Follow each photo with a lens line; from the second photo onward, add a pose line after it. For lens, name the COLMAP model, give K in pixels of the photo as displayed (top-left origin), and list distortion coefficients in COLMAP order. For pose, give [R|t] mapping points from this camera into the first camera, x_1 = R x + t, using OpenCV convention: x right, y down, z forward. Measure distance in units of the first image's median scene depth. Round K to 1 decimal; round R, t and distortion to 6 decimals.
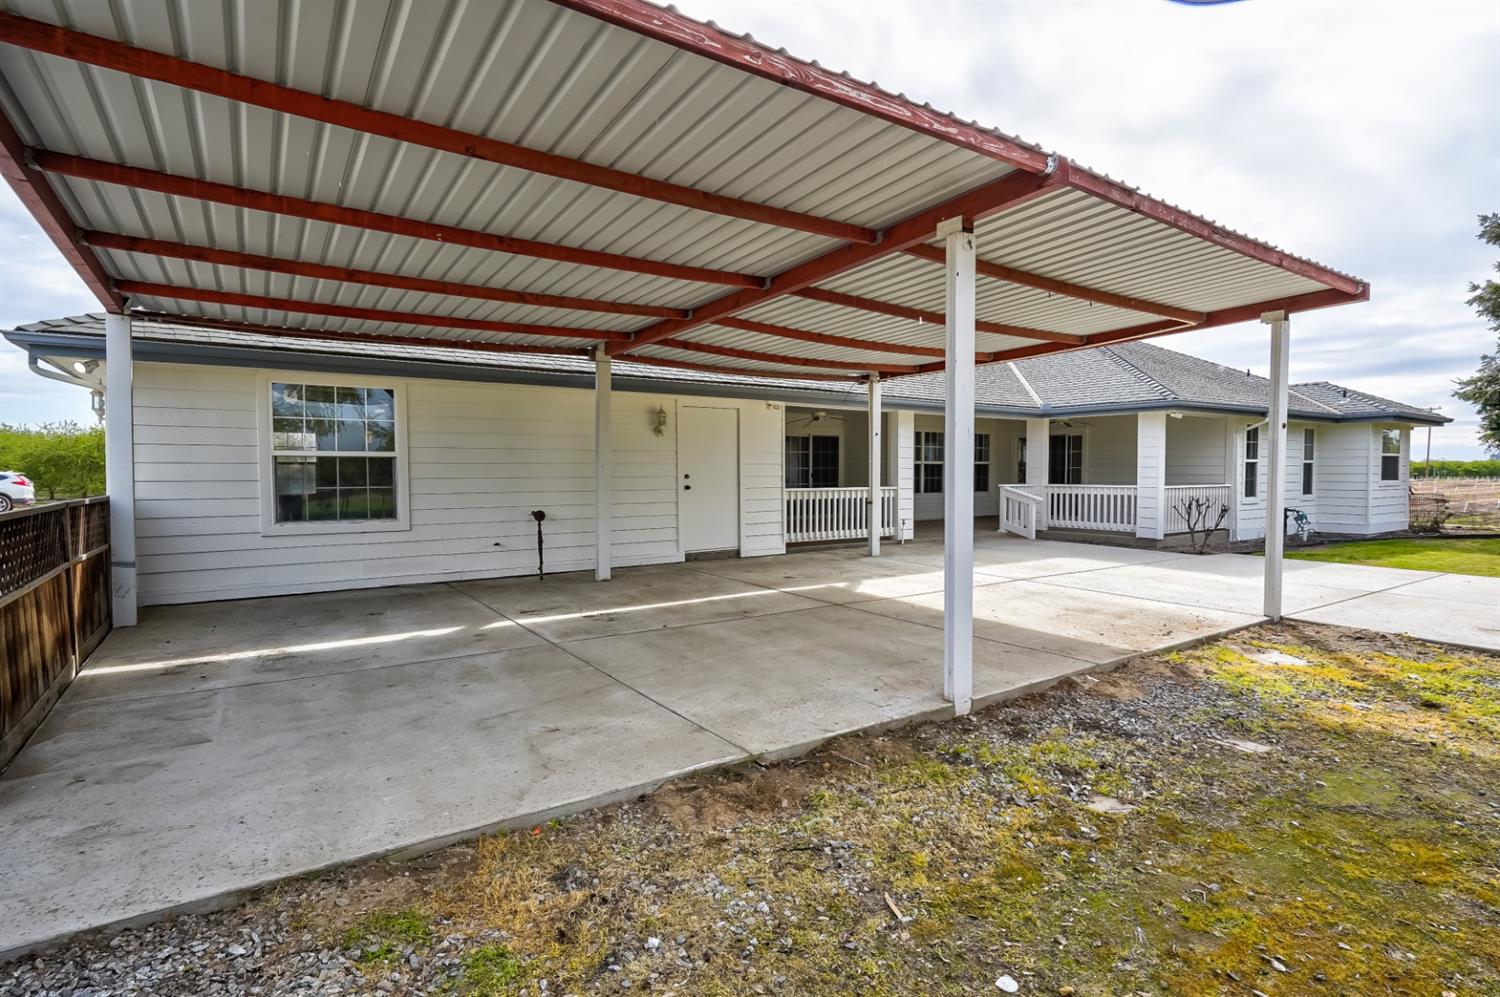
lens RADIAL K [[749.4, 0, 752.7], [0, 749.4, 497.4], [0, 0, 1]] dist [-0.001048, 0.000163]
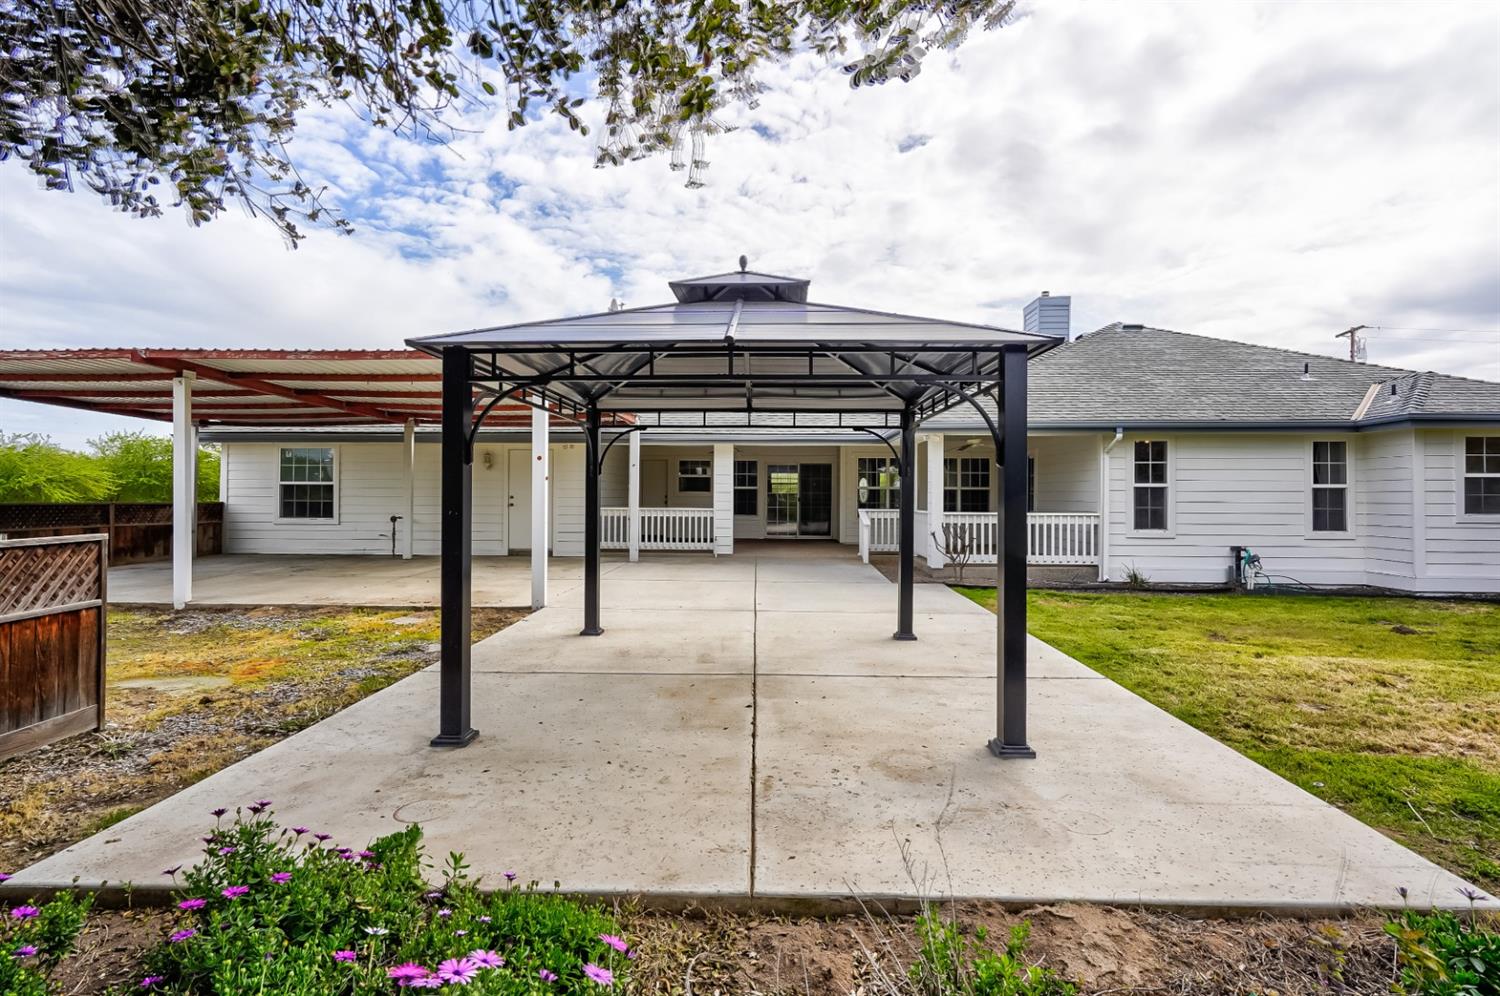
lens RADIAL K [[749.4, 0, 754.1], [0, 749.4, 494.6], [0, 0, 1]] dist [-0.001048, 0.000163]
pose [[0.810350, 0.008880, -0.585879, 1.052590], [-0.028974, 0.999269, -0.024930, -0.009129], [0.585229, 0.037178, 0.810015, 0.096903]]
